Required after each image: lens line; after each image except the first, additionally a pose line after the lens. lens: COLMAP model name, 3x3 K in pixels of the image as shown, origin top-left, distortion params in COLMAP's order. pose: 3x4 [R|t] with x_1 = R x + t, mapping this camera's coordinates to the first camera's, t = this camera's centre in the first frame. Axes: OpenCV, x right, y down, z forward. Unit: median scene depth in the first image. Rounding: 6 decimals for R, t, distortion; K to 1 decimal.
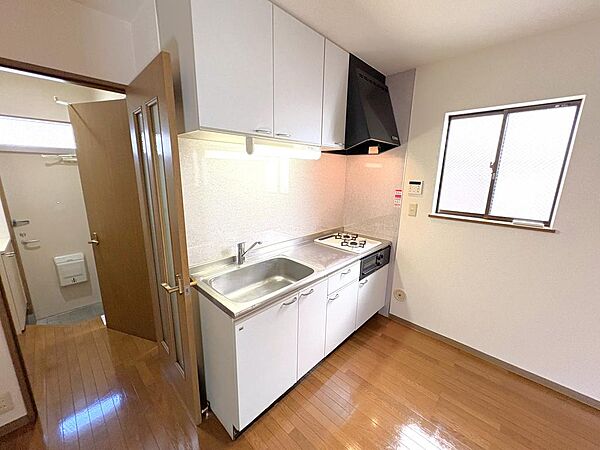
lens RADIAL K [[239.8, 0, 298.5], [0, 239.8, 226.8], [0, 0, 1]] dist [-0.002243, 0.000274]
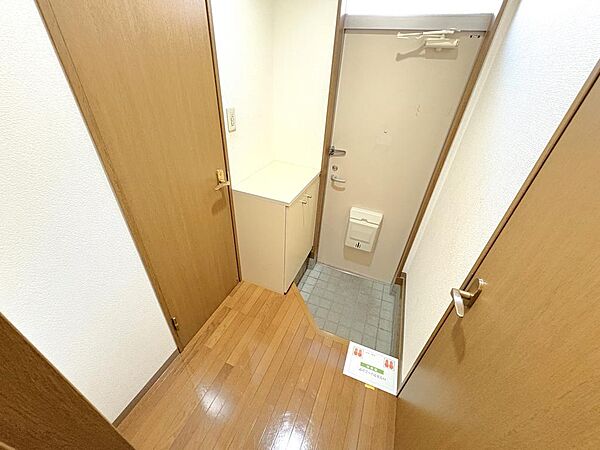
lens RADIAL K [[239.8, 0, 298.8], [0, 239.8, 226.4], [0, 0, 1]] dist [-0.002243, 0.000274]
pose [[0.383098, 0.538753, -0.750321, -0.523399], [-0.226291, 0.842279, 0.489242, -0.149354], [0.895560, -0.017637, 0.444590, 0.548615]]
